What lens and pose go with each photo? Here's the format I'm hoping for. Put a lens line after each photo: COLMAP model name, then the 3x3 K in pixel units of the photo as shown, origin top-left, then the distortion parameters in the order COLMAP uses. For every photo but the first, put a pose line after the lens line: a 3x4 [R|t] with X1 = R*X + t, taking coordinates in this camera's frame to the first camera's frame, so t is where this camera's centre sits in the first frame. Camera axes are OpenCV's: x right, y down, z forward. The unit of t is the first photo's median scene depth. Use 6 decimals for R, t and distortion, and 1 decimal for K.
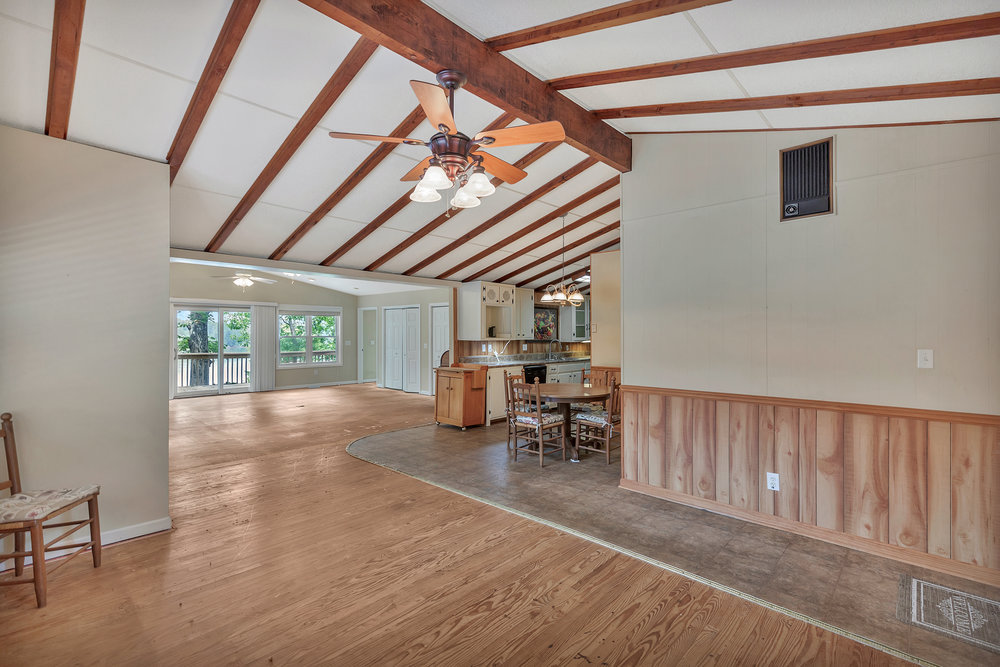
lens RADIAL K [[456.3, 0, 504.0], [0, 456.3, 332.3], [0, 0, 1]] dist [0.001415, 0.000096]
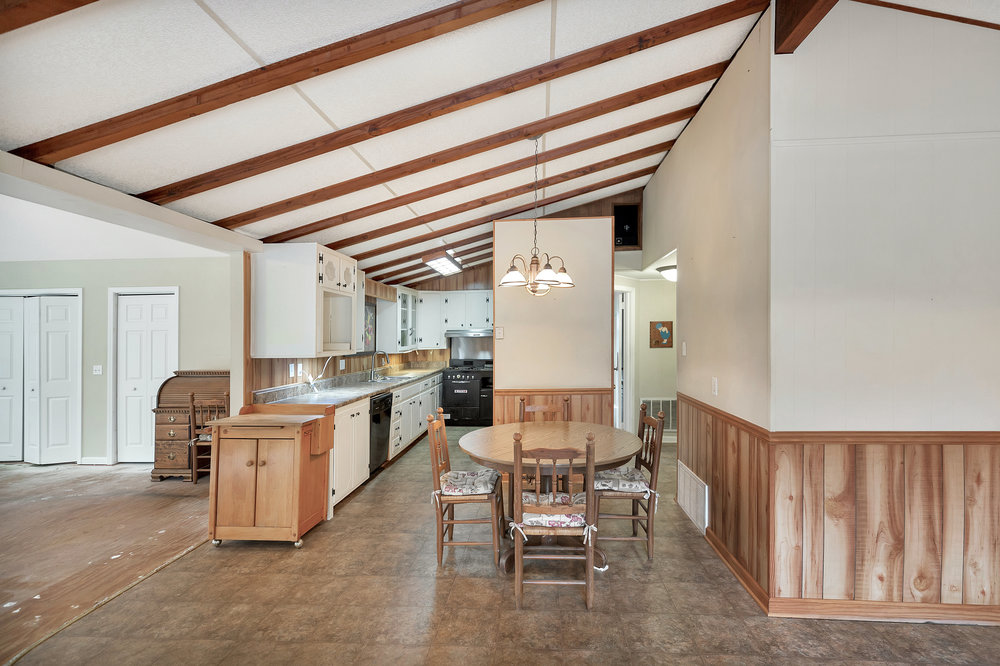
lens RADIAL K [[457.1, 0, 512.4], [0, 457.1, 334.9], [0, 0, 1]] dist [0.003237, 0.000308]
pose [[0.776577, -0.008703, 0.629962, -0.352901], [0.012442, 0.999921, -0.001523, -0.007394], [-0.629899, 0.009021, 0.776624, 0.785644]]
